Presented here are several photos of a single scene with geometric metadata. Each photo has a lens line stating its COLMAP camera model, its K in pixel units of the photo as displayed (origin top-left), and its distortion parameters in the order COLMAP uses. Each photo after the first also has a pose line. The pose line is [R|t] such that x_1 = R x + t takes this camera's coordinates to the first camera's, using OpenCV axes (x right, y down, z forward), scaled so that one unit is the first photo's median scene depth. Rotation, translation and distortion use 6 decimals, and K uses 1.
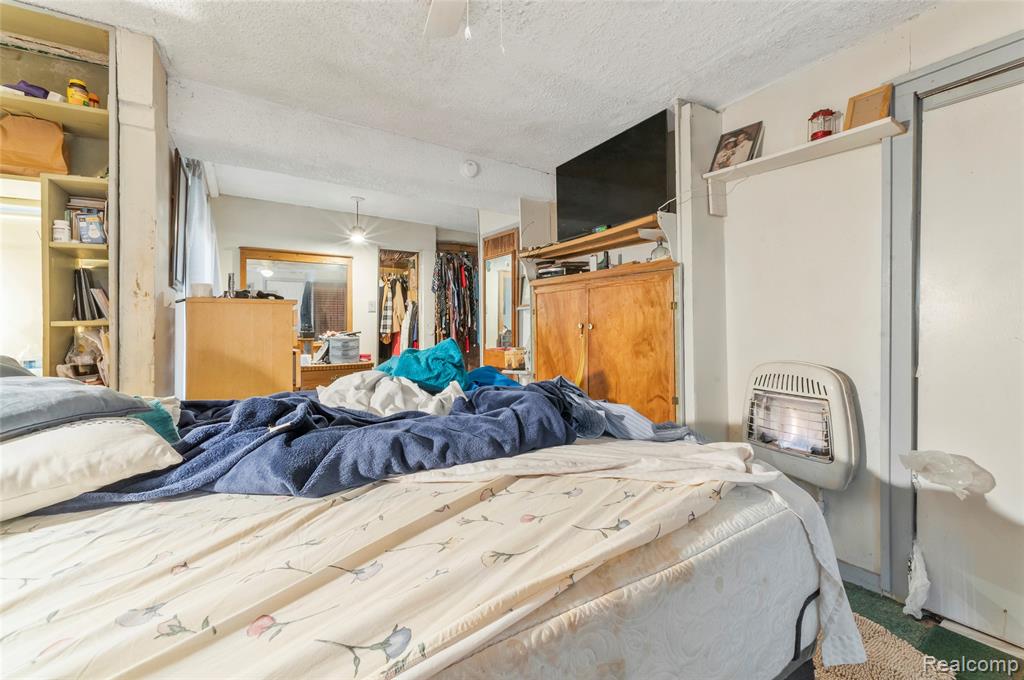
lens RADIAL K [[410.5, 0, 511.6], [0, 410.5, 330.4], [0, 0, 1]] dist [0.001712, 0.000027]
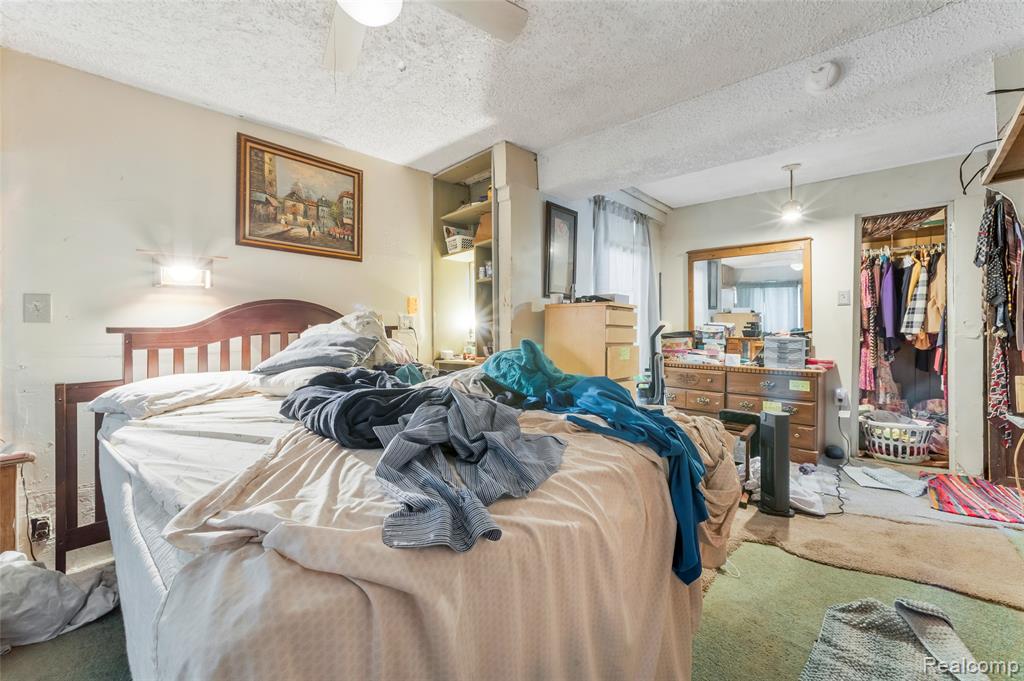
lens RADIAL K [[410.5, 0, 511.6], [0, 410.5, 330.9], [0, 0, 1]] dist [0.001712, 0.000027]
pose [[0.256183, 0.016845, -0.966481, 0.272372], [-0.007582, 0.999852, 0.015417, -0.005098], [0.966598, 0.003378, 0.256273, 0.256222]]
